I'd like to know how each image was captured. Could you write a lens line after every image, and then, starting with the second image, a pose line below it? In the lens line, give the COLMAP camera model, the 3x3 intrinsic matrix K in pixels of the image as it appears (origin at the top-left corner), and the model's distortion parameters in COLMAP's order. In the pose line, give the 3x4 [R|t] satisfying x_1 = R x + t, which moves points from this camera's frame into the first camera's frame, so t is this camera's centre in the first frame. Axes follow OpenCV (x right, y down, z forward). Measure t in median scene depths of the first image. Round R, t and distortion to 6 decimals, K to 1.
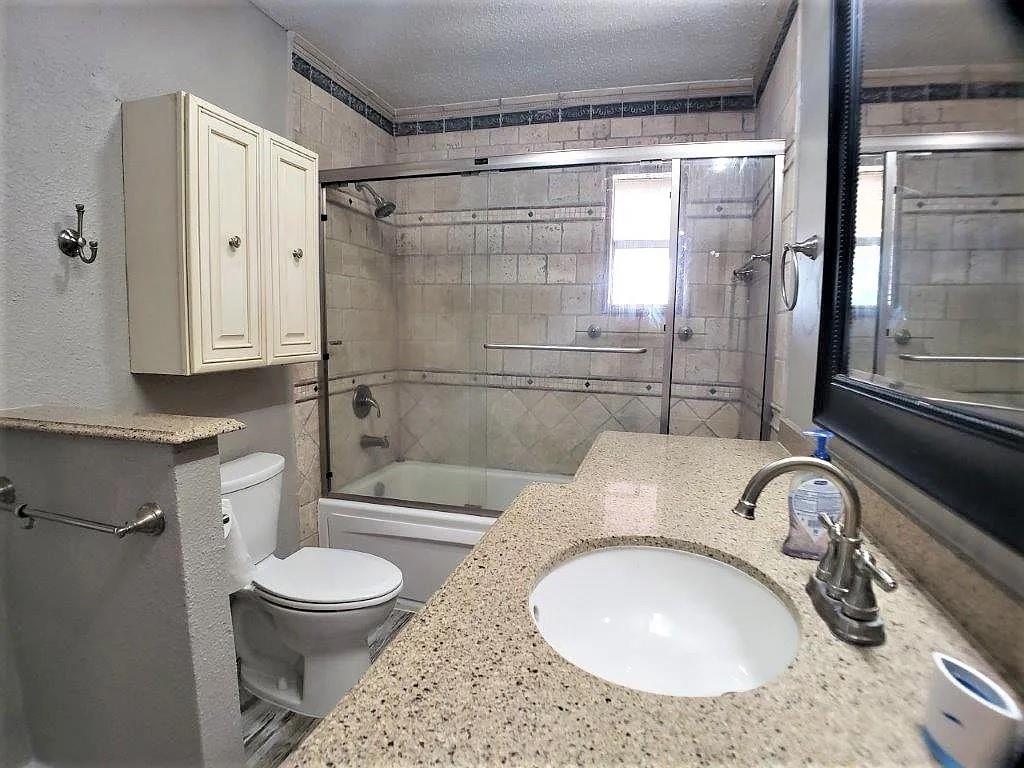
lens RADIAL K [[661.3, 0, 512.0], [0, 661.3, 384.0], [0, 0, 1]] dist [0.001255, -0.000423]
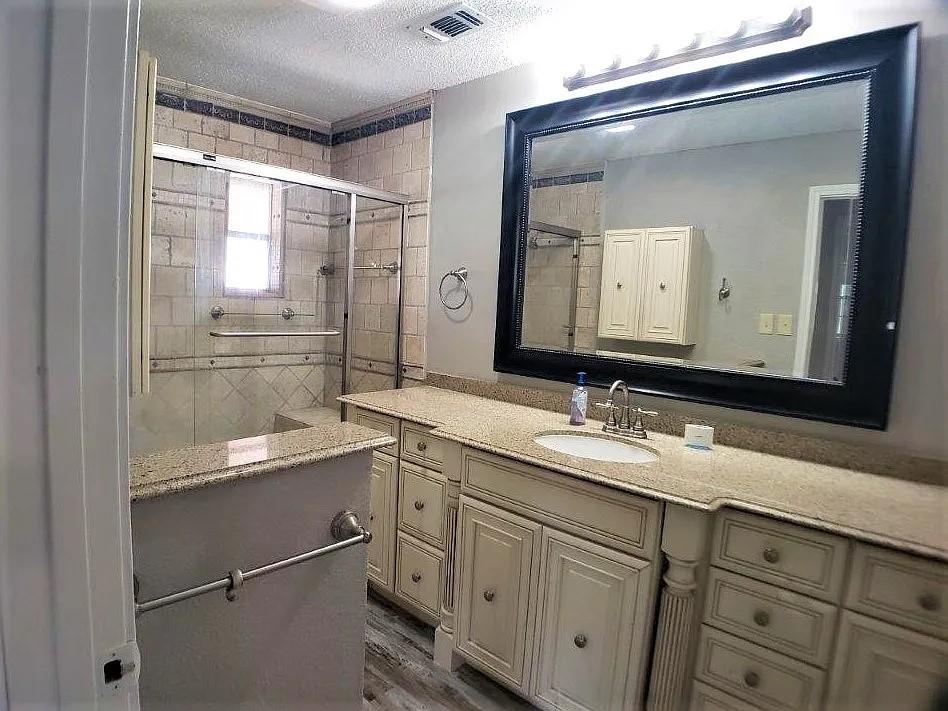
lens RADIAL K [[546.9, 0, 474.0], [0, 546.9, 355.5], [0, 0, 1]] dist [-0.004886, -0.000586]
pose [[0.502387, -0.078321, 0.861089, -0.459453], [0.054645, 0.996774, 0.058781, -0.040273], [-0.862915, 0.017523, 0.505046, 0.184953]]
